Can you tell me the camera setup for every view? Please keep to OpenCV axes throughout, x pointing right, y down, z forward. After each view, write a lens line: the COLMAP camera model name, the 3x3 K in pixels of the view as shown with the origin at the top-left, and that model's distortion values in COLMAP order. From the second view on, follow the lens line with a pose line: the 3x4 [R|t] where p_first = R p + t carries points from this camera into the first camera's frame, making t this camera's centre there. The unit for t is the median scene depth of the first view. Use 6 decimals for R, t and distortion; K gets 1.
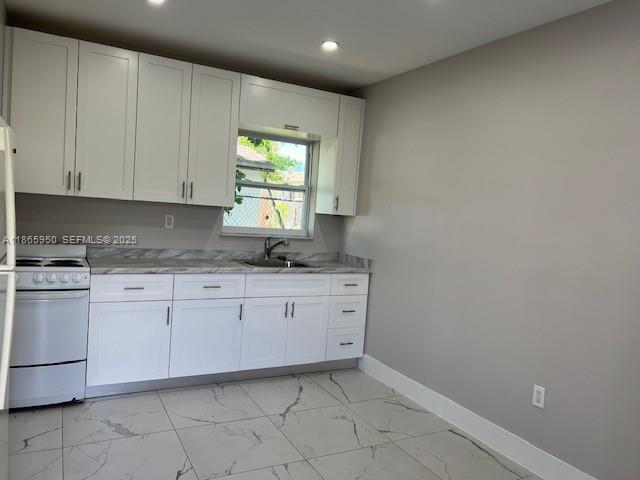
lens RADIAL K [[484.1, 0, 322.3], [0, 484.1, 242.1], [0, 0, 1]] dist [0.086760, -0.112121]
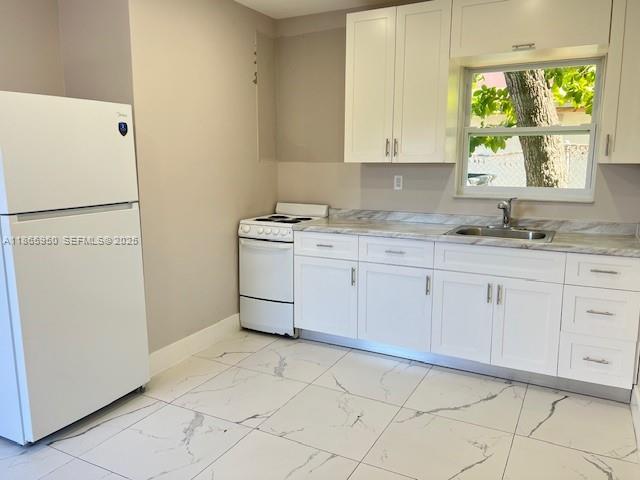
lens RADIAL K [[502.5, 0, 319.4], [0, 502.5, 237.1], [0, 0, 1]] dist [0.084045, -0.101283]
pose [[0.554672, 0.061509, -0.829793, 0.440824], [-0.019584, 0.997953, 0.060883, 0.007628], [0.831839, -0.017519, 0.554741, 0.332312]]
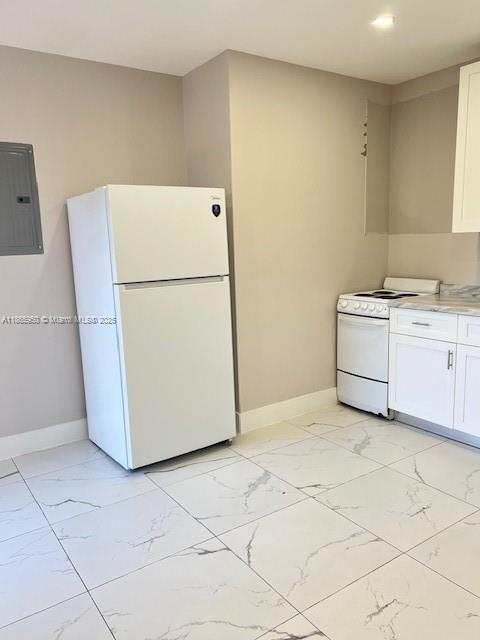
lens RADIAL K [[502.5, 0, 249.7], [0, 502.5, 323.6], [0, 0, 1]] dist [0.084045, -0.101283]
pose [[0.118433, 0.092678, -0.988628, 0.500853], [-0.030630, 0.995502, 0.089653, 0.010281], [0.992490, 0.019664, 0.120739, 0.461266]]
